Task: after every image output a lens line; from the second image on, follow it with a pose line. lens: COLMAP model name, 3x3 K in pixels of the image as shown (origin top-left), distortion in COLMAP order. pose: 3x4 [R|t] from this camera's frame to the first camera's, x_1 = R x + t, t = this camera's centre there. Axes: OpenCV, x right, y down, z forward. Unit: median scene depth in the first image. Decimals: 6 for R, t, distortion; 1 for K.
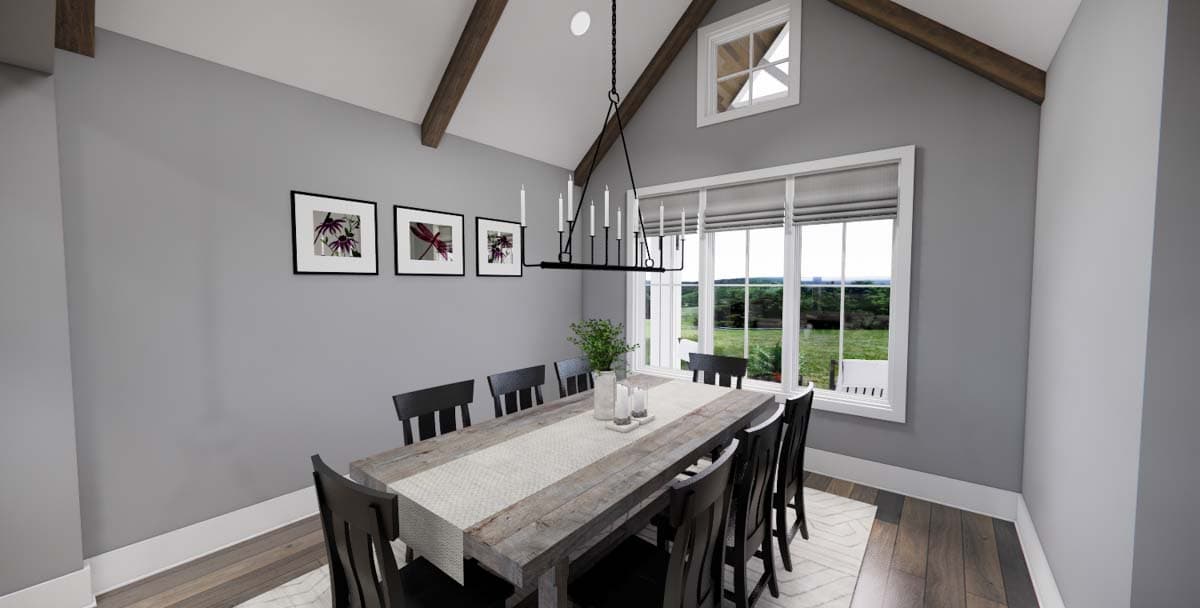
lens RADIAL K [[433.4, 0, 600.0], [0, 433.4, 304.0], [0, 0, 1]] dist [-0.001266, -0.000112]
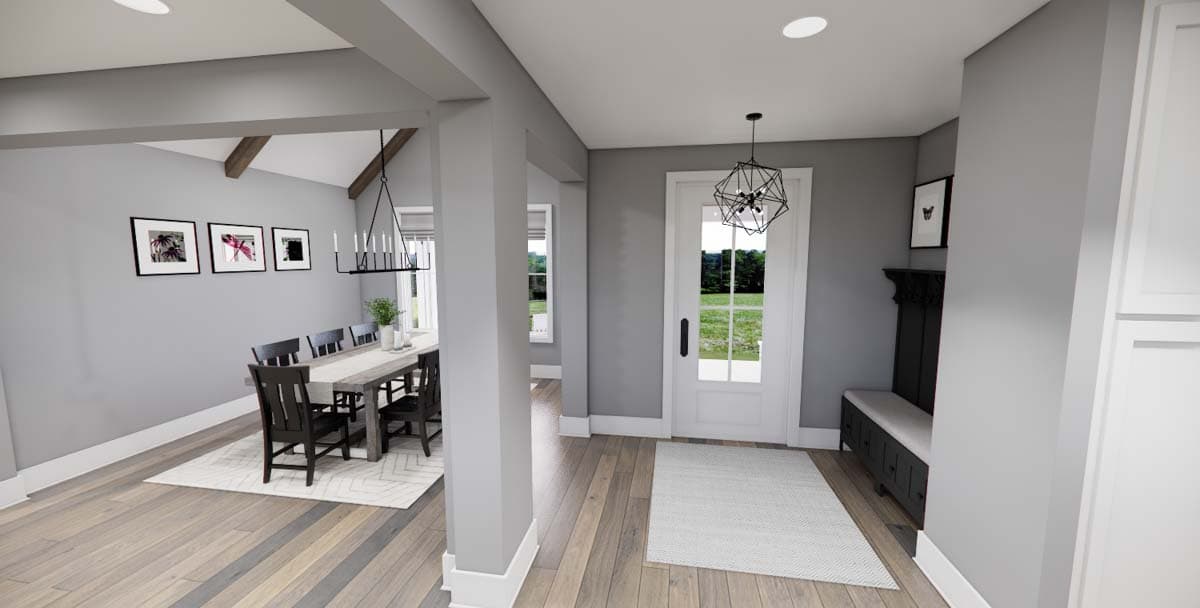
lens RADIAL K [[433.4, 0, 600.0], [0, 433.4, 304.0], [0, 0, 1]] dist [-0.001266, -0.000112]
pose [[0.877257, -0.052165, 0.477178, -0.066534], [0.024158, 0.997616, 0.064647, -0.036984], [-0.479412, -0.045184, 0.876426, -1.064933]]
